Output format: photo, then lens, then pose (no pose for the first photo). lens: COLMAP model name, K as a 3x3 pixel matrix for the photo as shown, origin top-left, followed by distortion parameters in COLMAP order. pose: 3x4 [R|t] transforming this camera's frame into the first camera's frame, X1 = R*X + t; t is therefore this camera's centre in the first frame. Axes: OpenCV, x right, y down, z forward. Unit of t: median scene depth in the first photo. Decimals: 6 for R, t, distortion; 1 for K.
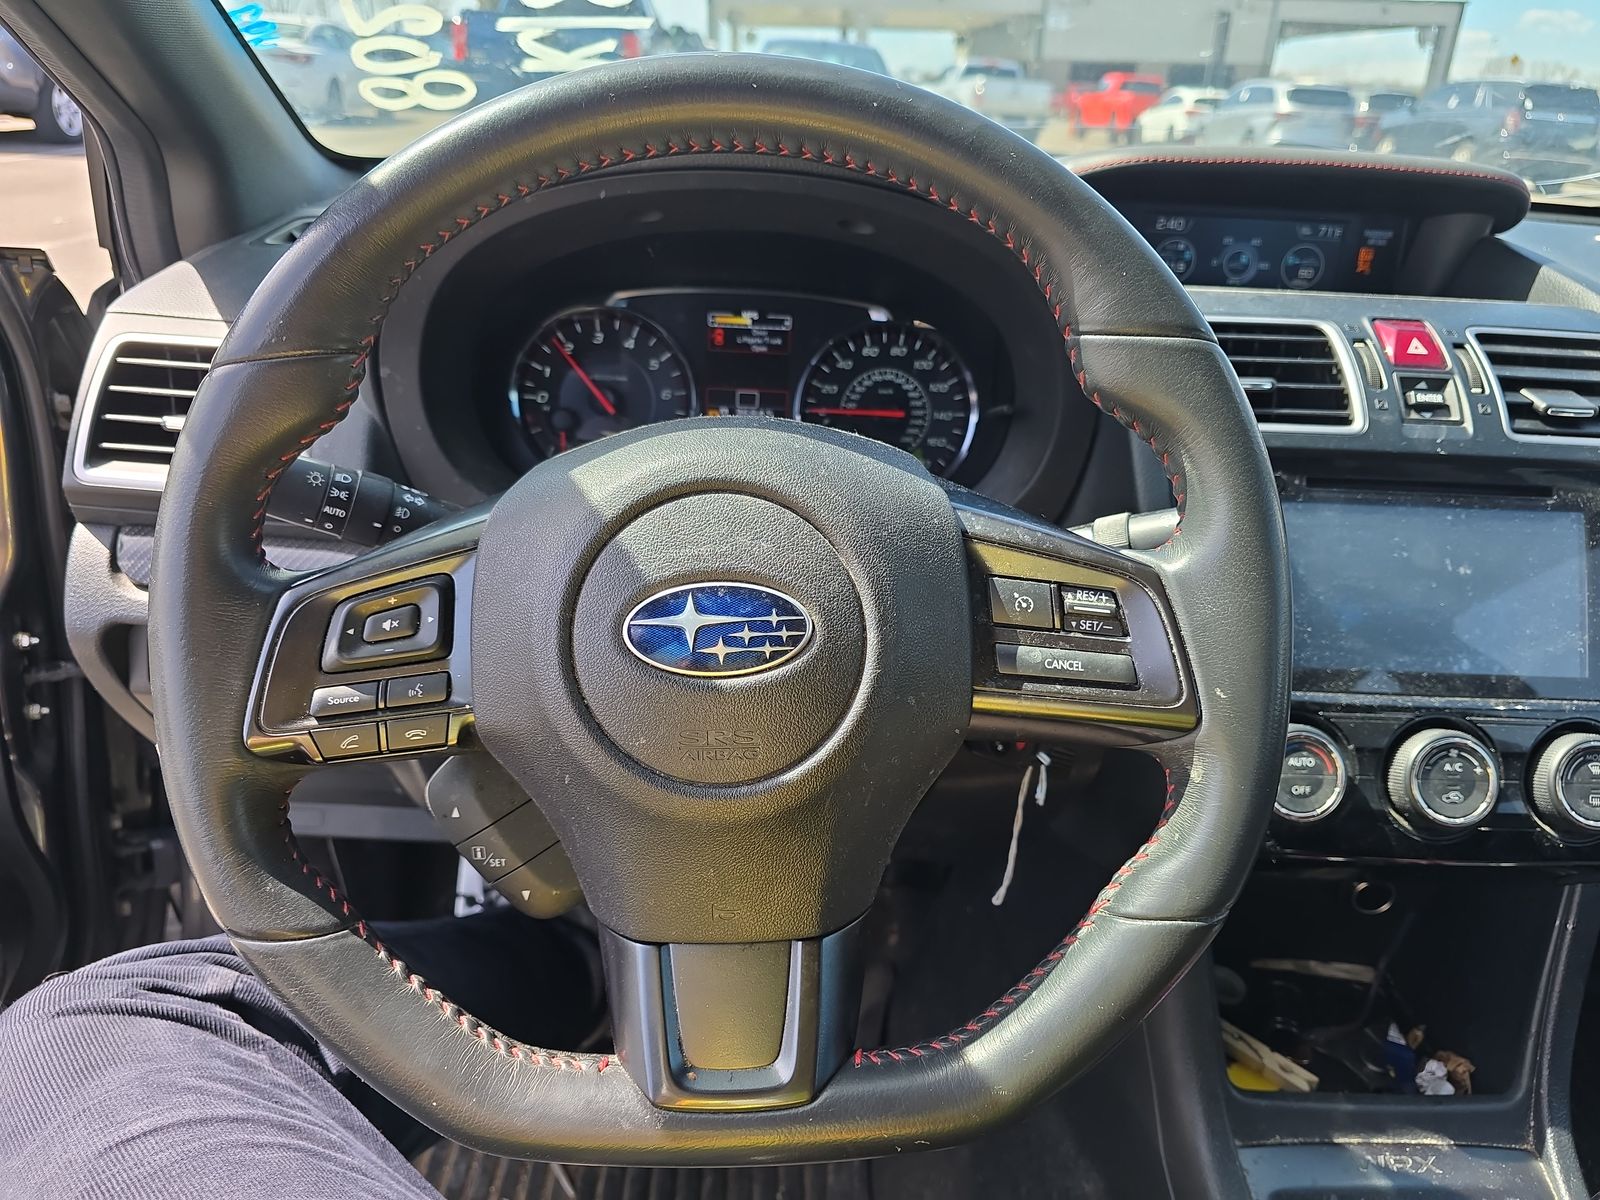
lens RADIAL K [[1077.5, 0, 795.0], [0, 1077.5, 623.6], [0, 0, 1]] dist [0.030782, -0.048191]
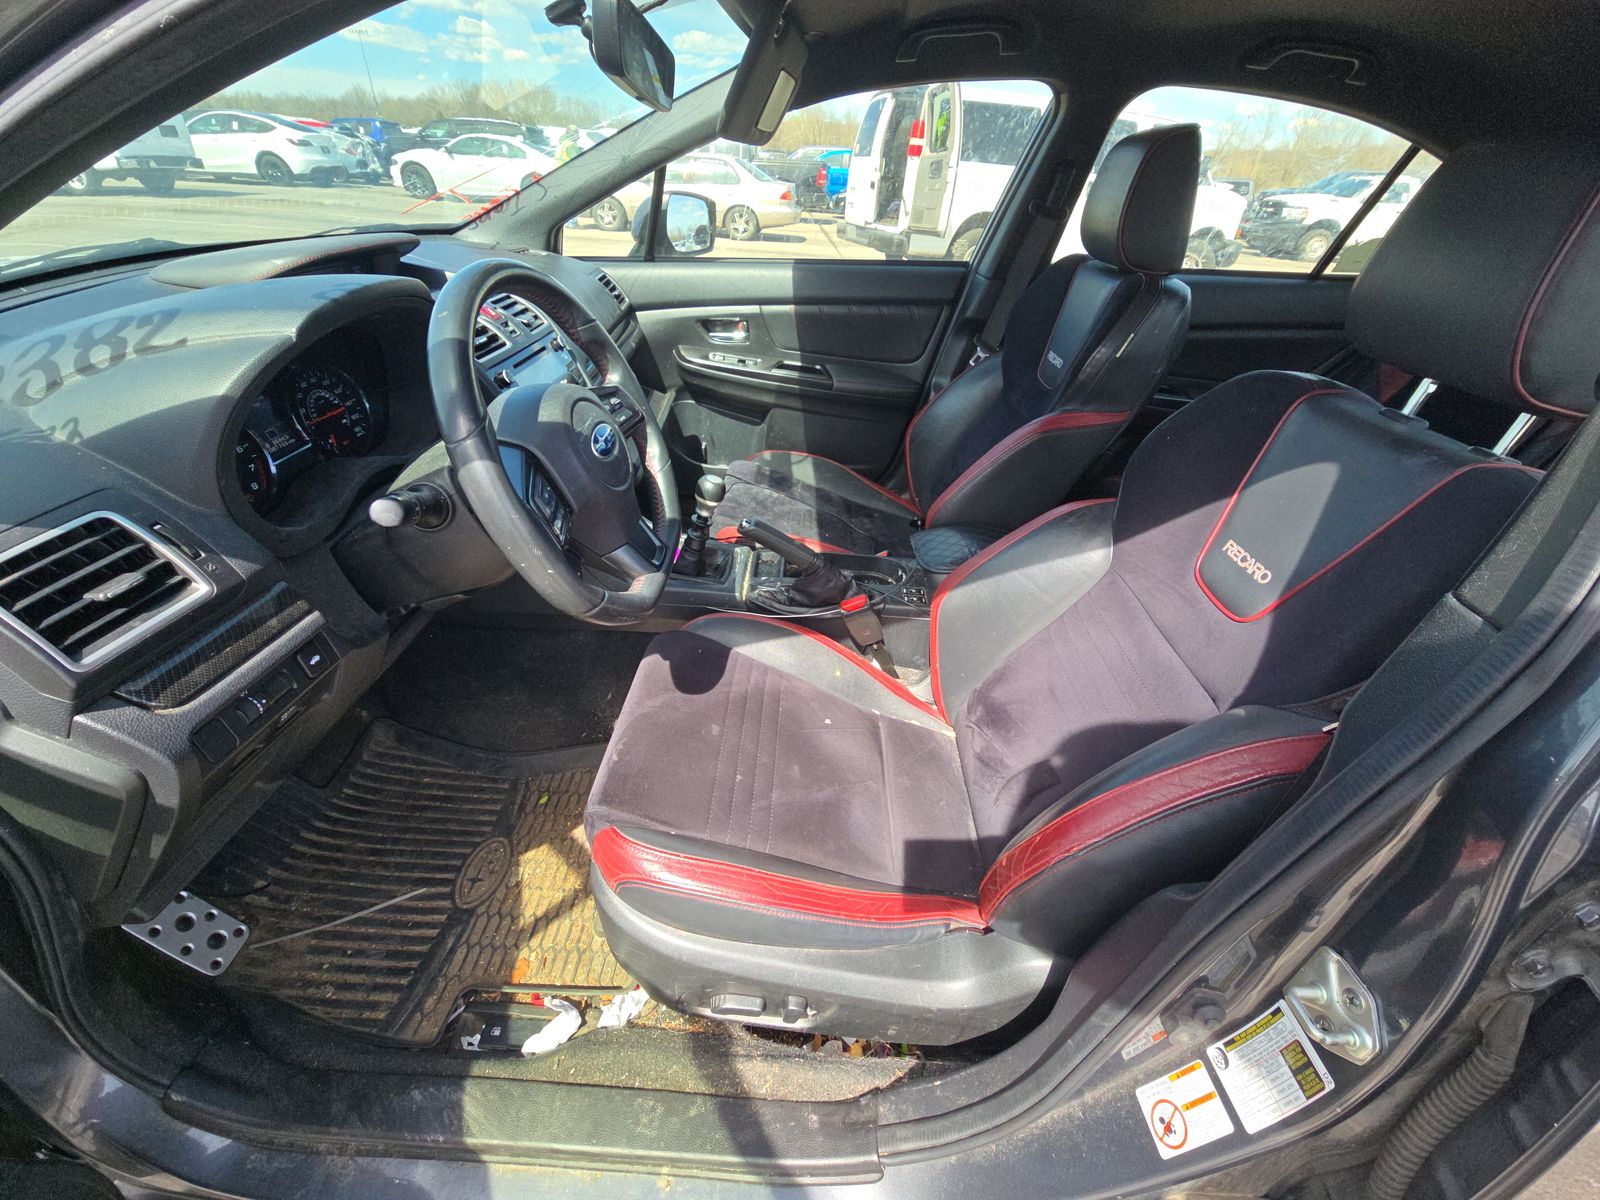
lens RADIAL K [[639.7, 0, 793.0], [0, 639.7, 588.7], [0, 0, 1]] dist [-0.001405, -0.000085]
pose [[0.060181, -0.583614, 0.809798, -1.033566], [0.386221, 0.761695, 0.520244, -0.244301], [-0.920441, 0.281453, 0.271244, 0.021223]]
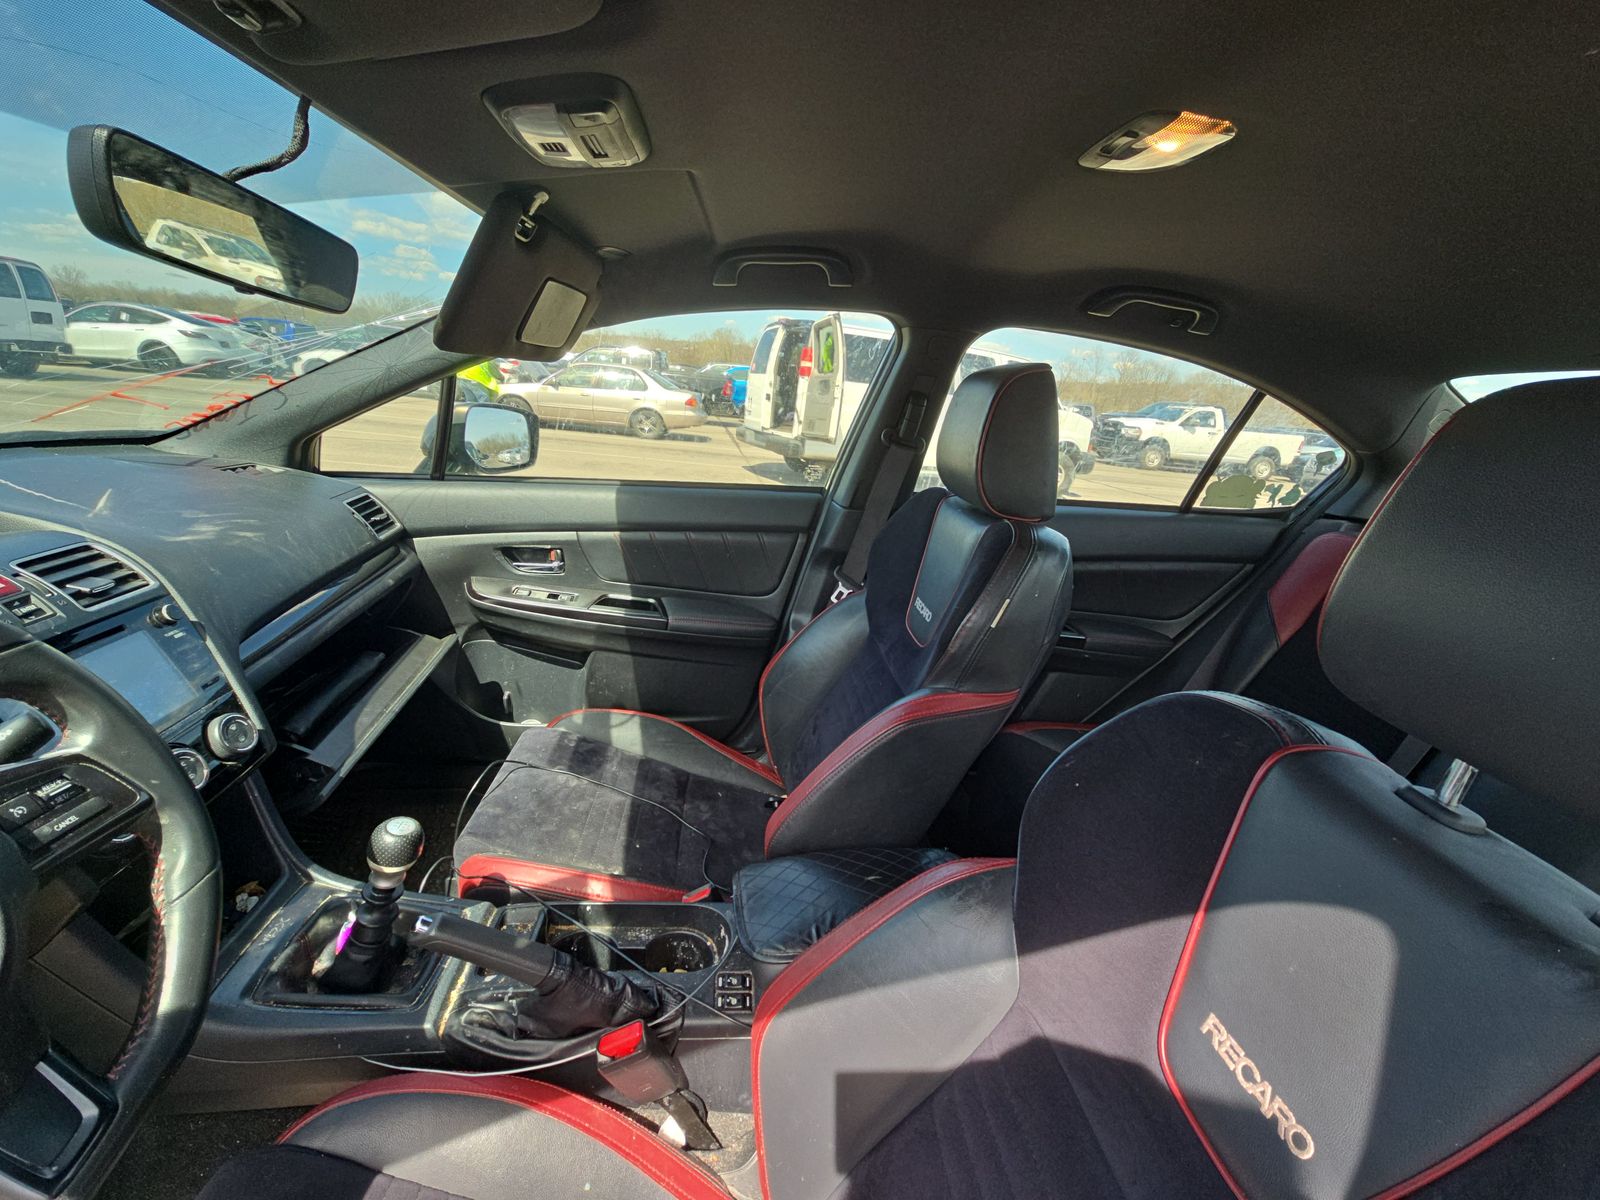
lens RADIAL K [[657.5, 0, 797.5], [0, 657.5, 594.0], [0, 0, 1]] dist [-0.001343, 0.000121]
pose [[-0.074491, -0.346762, 0.934990, -0.437809], [0.342969, 0.871491, 0.350537, -0.154463], [-0.936389, 0.346784, 0.054011, -0.208423]]
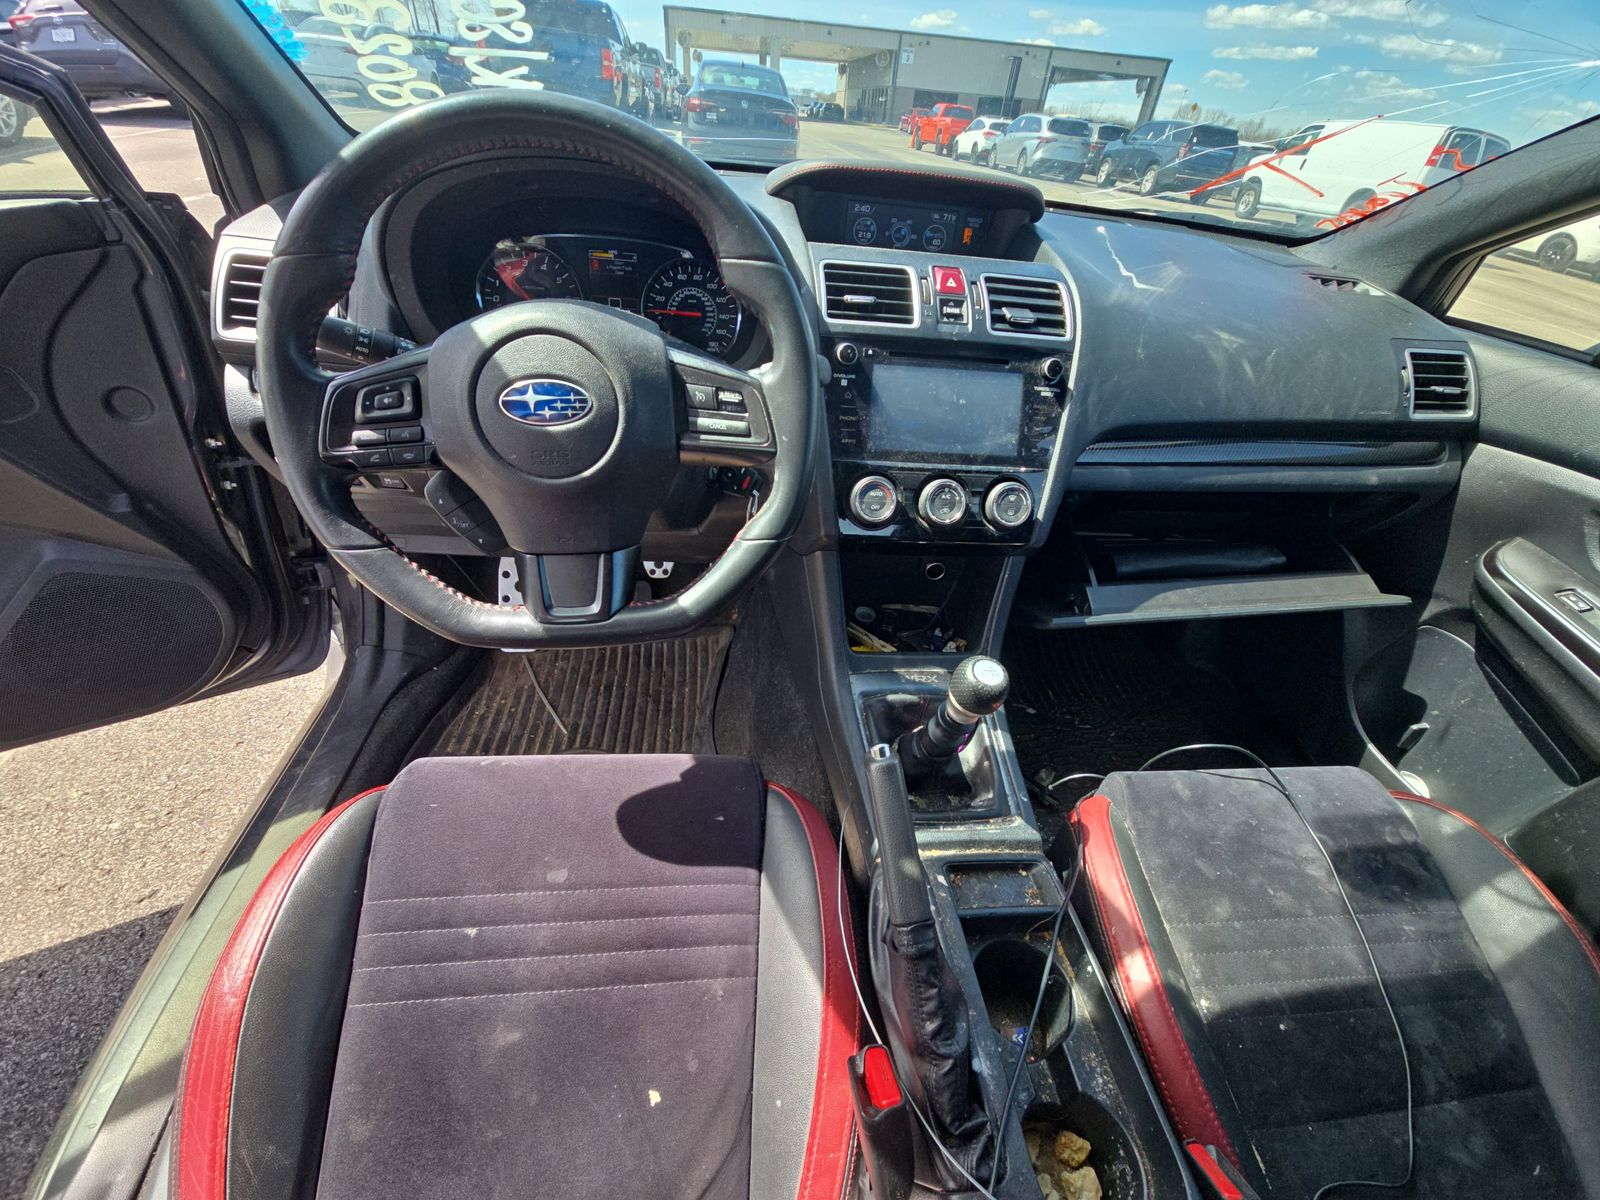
lens RADIAL K [[636.7, 0, 807.1], [0, 636.7, 626.3], [0, 0, 1]] dist [-0.002207, -0.000175]
pose [[0.994474, -0.018969, 0.103256, 0.166467], [-0.005193, 0.973448, 0.228850, 0.079435], [-0.104855, -0.228121, 0.967970, -0.207339]]
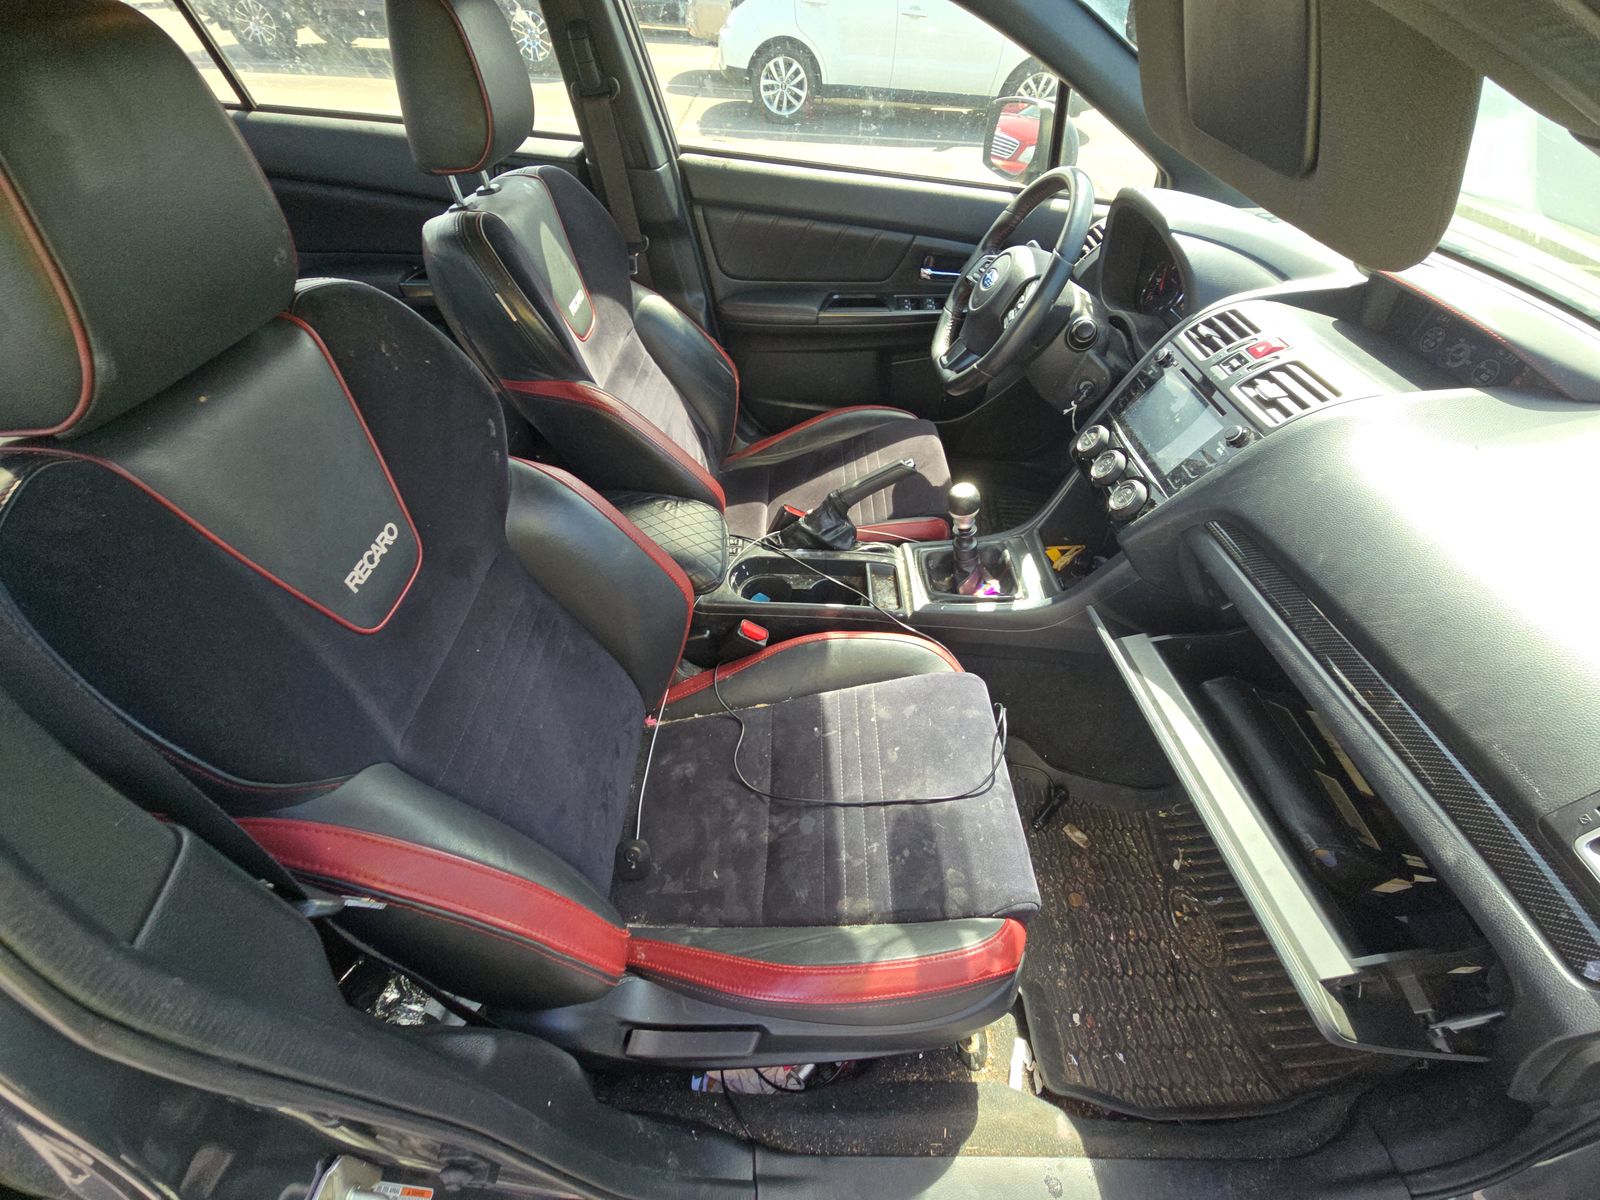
lens RADIAL K [[639.7, 0, 793.0], [0, 639.7, 588.7], [0, 0, 1]] dist [-0.001405, -0.000085]
pose [[-0.020716, 0.665700, -0.745932, 1.854344], [-0.485371, 0.645575, 0.589617, -0.222881], [0.874063, 0.374268, 0.309738, -0.154664]]
